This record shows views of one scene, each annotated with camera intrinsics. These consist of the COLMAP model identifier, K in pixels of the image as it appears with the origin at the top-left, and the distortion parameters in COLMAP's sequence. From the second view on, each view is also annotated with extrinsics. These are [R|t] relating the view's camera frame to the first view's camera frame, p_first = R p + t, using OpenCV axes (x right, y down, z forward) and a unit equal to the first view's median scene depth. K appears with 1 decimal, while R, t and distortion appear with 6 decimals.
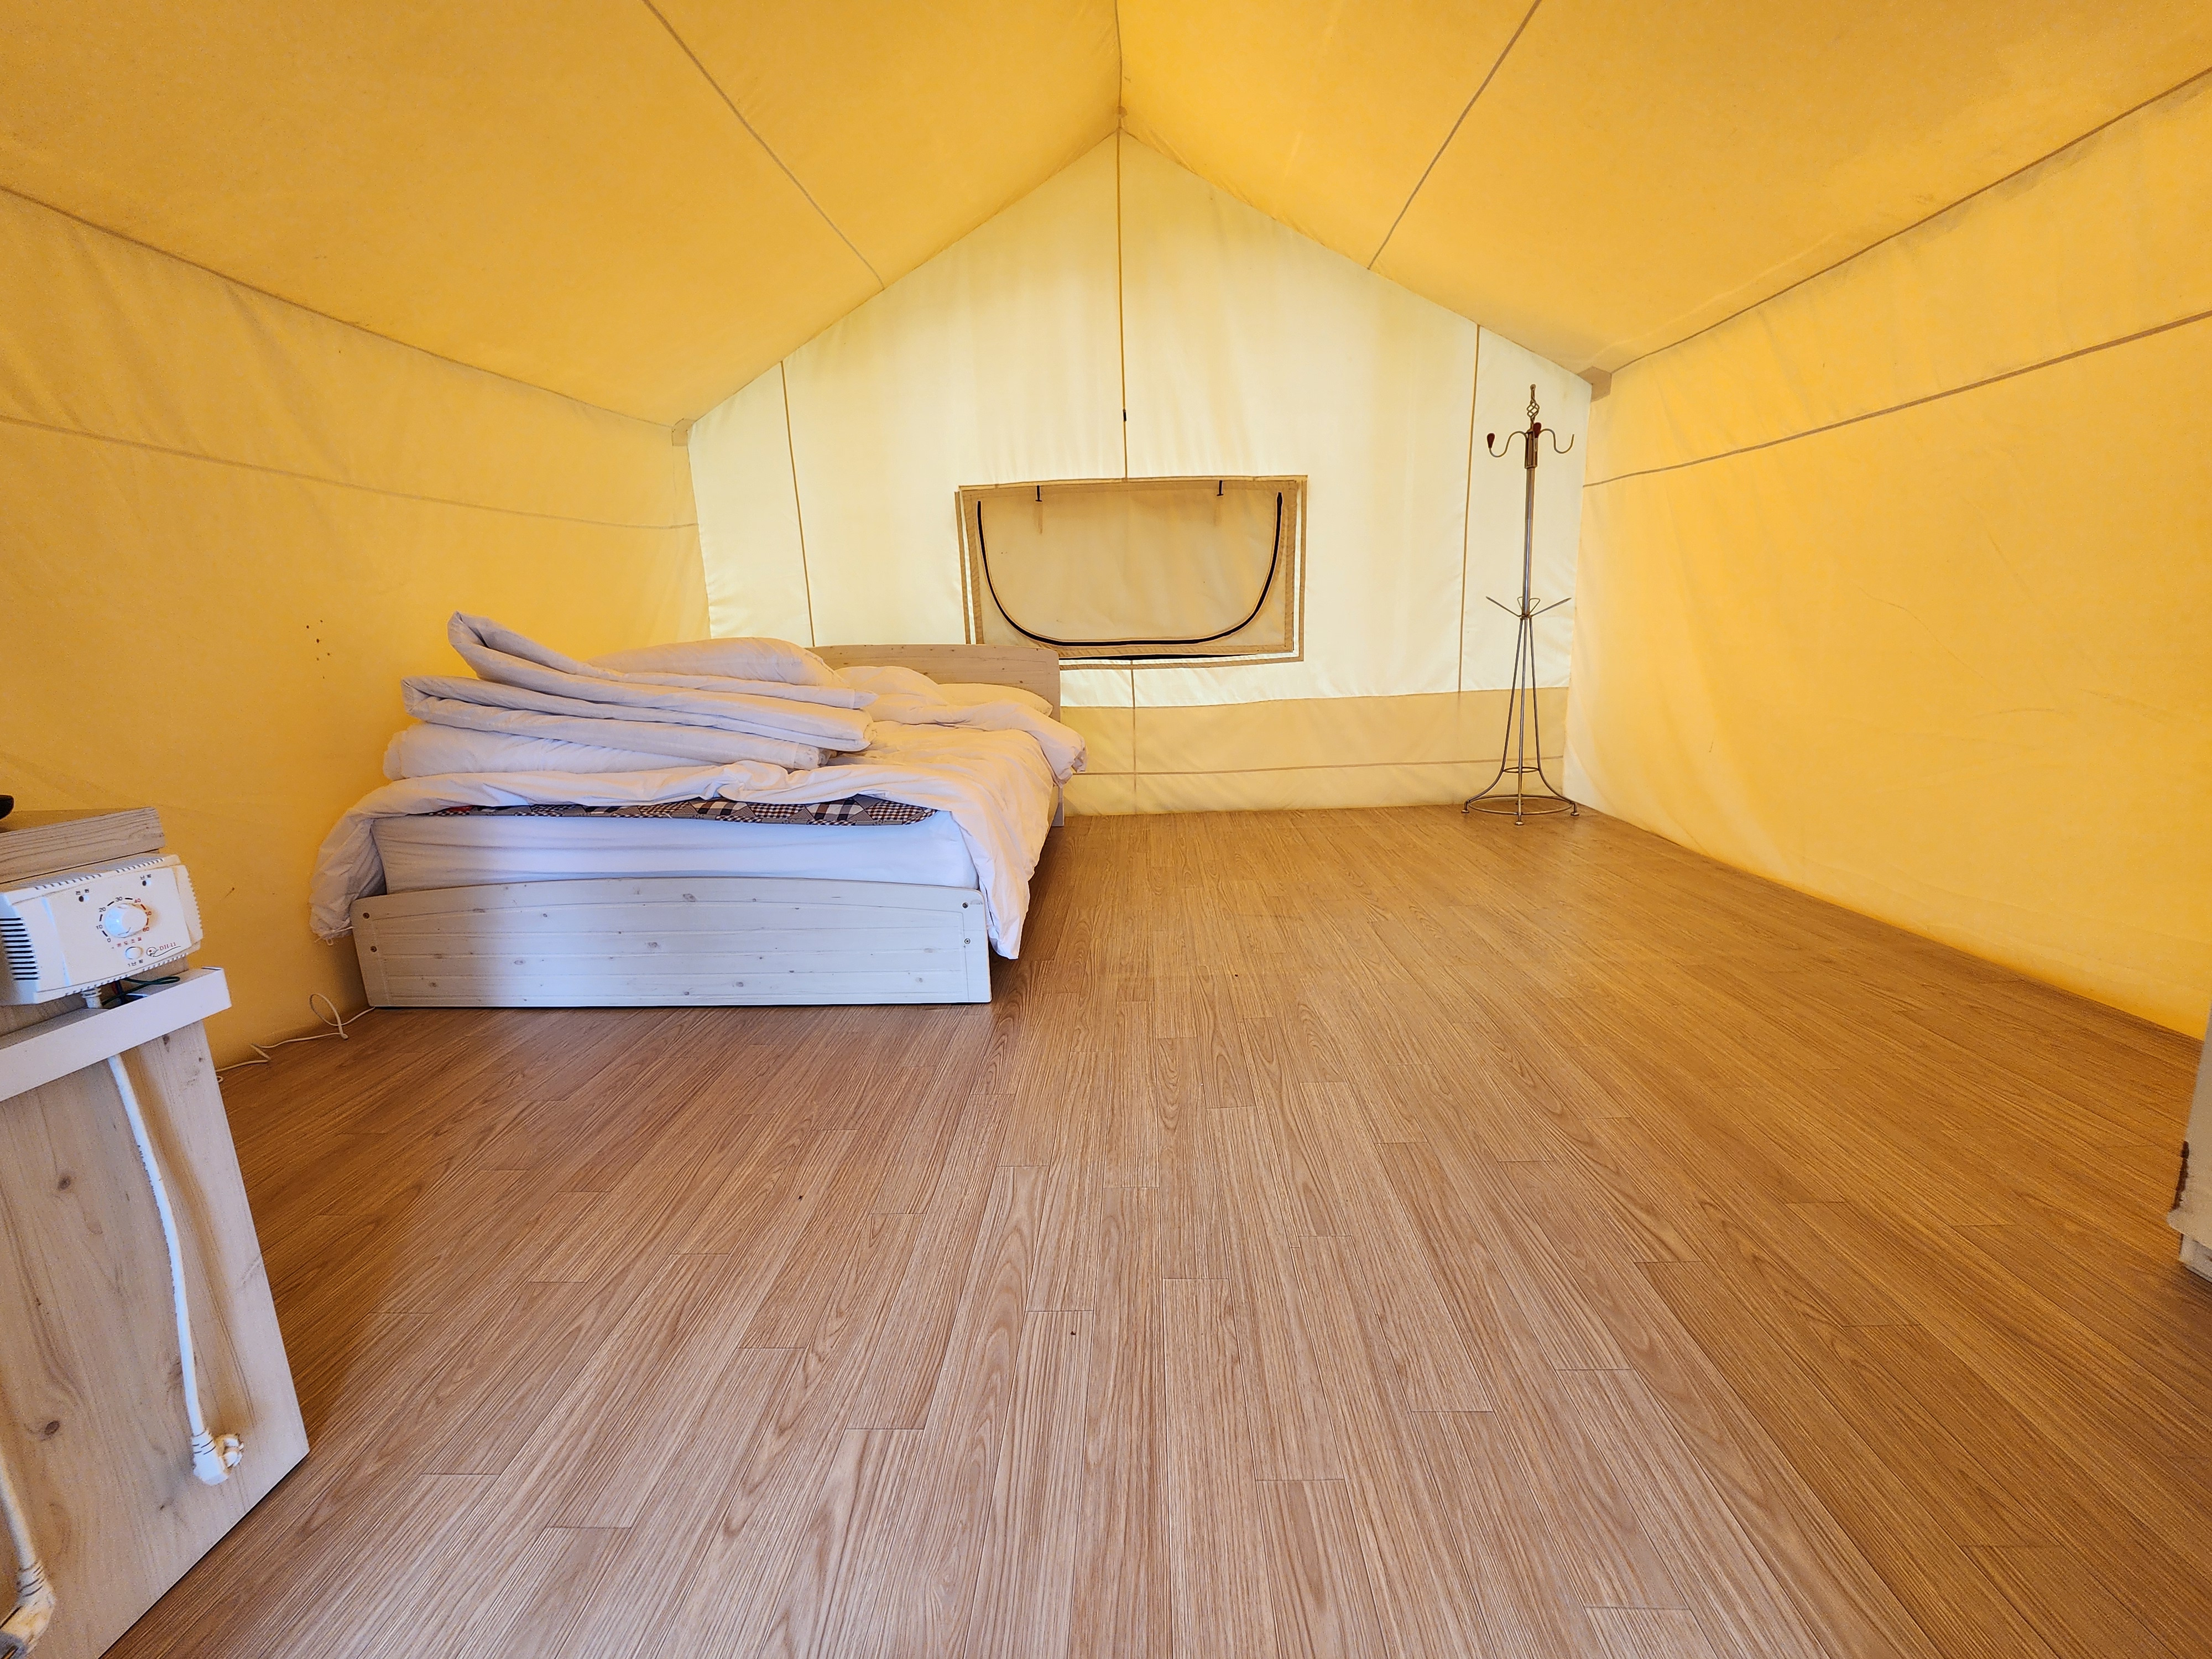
lens RADIAL K [[903.3, 0, 1106.0], [0, 903.3, 829.5], [0, 0, 1]] dist [-0.000245, 0.000008]
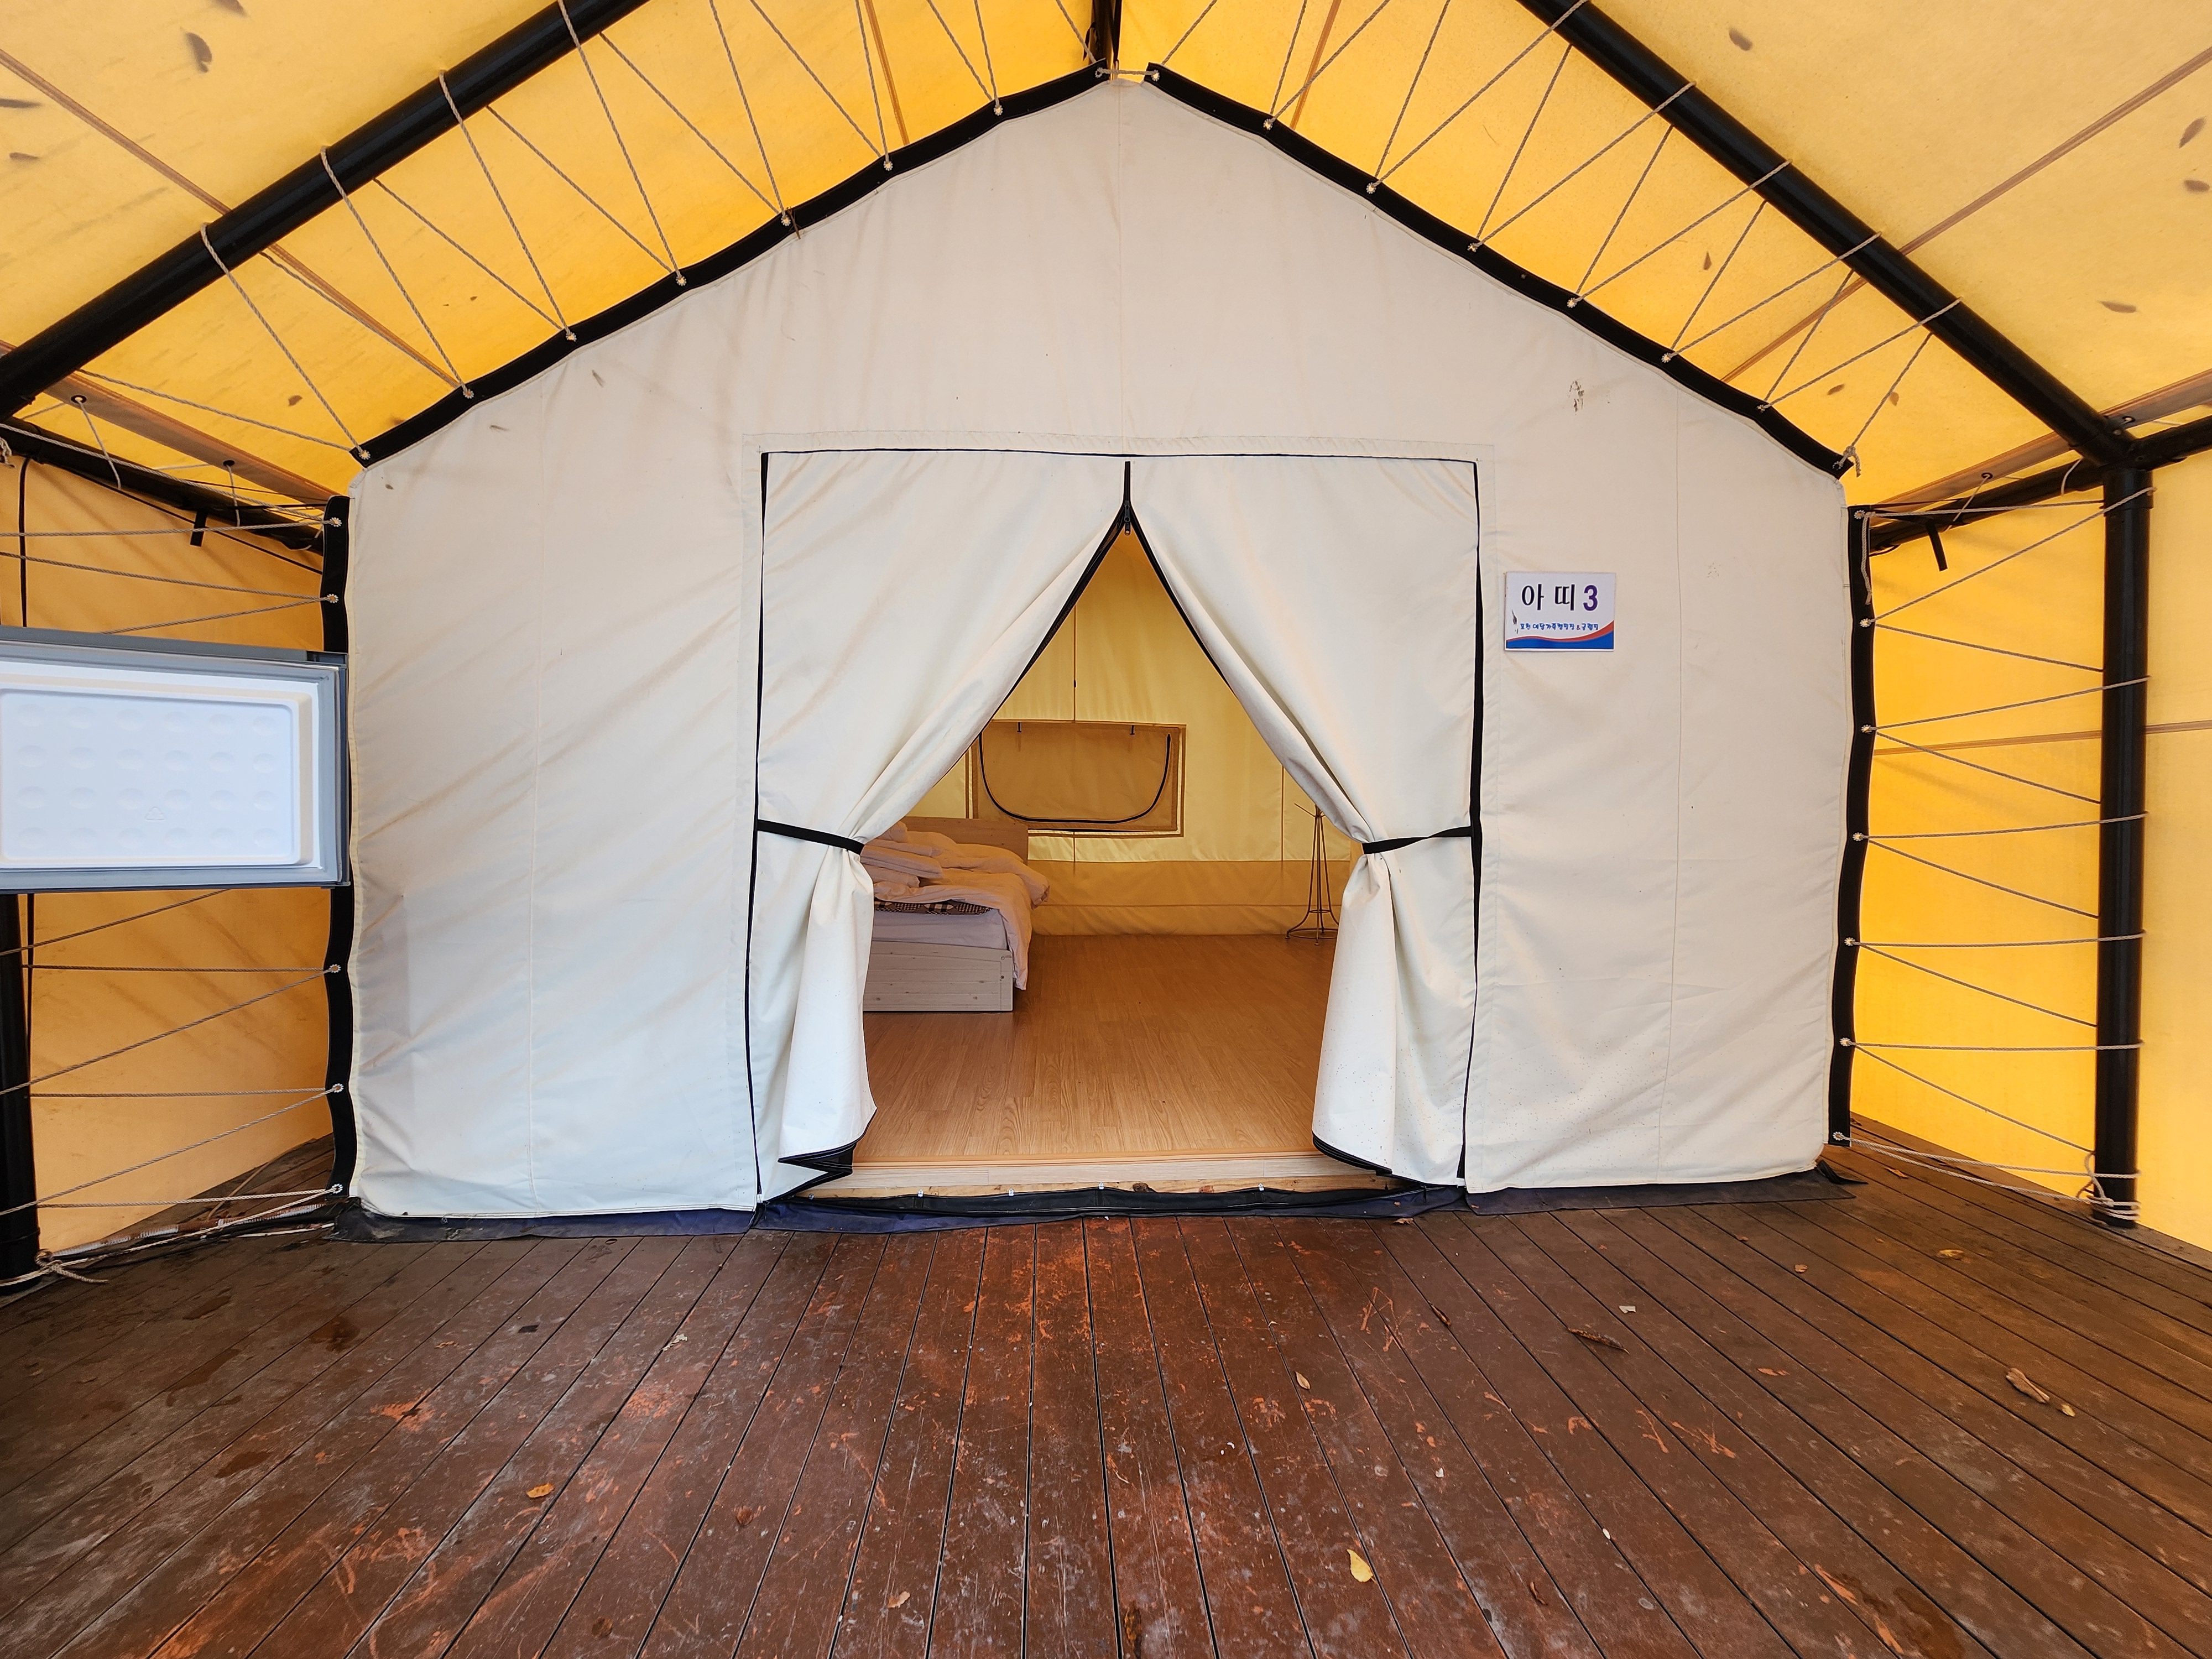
lens RADIAL K [[903.3, 0, 1106.0], [0, 903.3, 829.5], [0, 0, 1]] dist [-0.000245, 0.000008]
pose [[0.993926, 0.039251, 0.102815, -0.079958], [-0.020761, 0.984334, -0.175085, 0.082027], [-0.108077, 0.171886, 0.979170, -0.548789]]
